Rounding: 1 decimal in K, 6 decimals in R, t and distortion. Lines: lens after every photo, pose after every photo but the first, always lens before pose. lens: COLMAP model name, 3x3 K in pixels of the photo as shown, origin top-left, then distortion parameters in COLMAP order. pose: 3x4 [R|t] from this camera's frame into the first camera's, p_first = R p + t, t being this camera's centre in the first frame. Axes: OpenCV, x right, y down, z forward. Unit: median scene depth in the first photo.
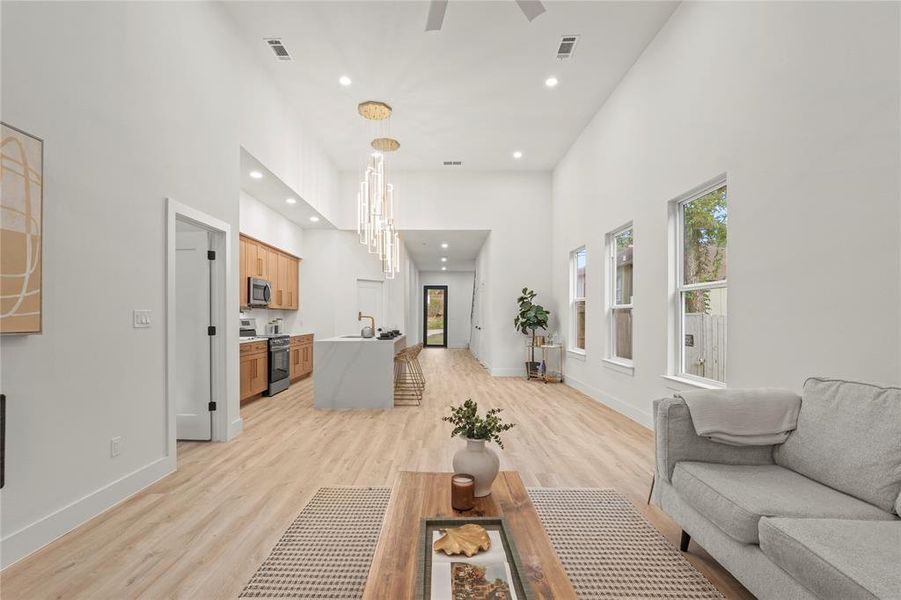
lens RADIAL K [[415.0, 0, 451.7], [0, 415.0, 303.3], [0, 0, 1]] dist [0.001300, 0.000044]
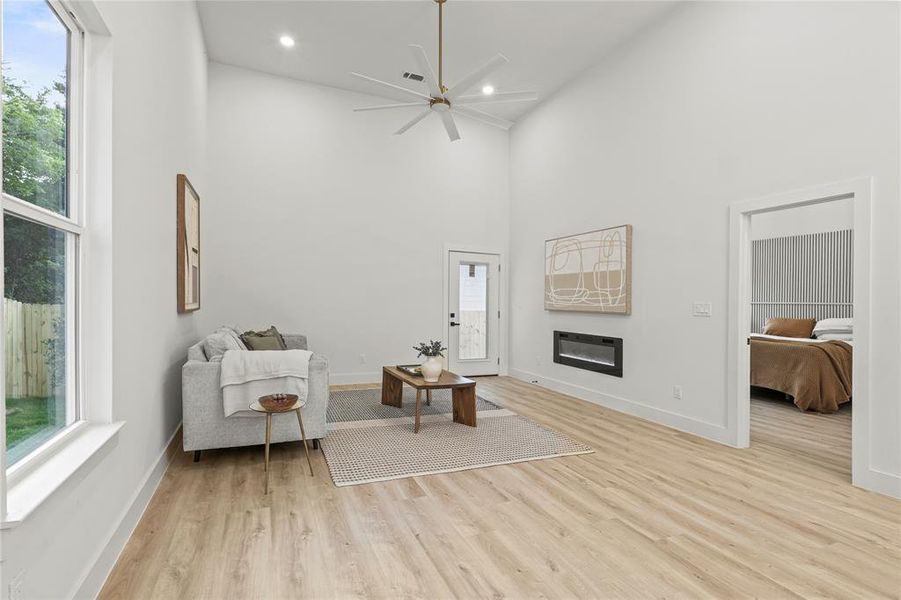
lens RADIAL K [[440.3, 0, 452.1], [0, 440.3, 307.3], [0, 0, 1]] dist [0.025816, 0.000027]
pose [[-0.921498, -0.016403, -0.388037, 0.459133], [-0.008892, 0.999737, -0.021144, 0.059512], [0.388282, -0.016033, -0.921401, 1.690243]]
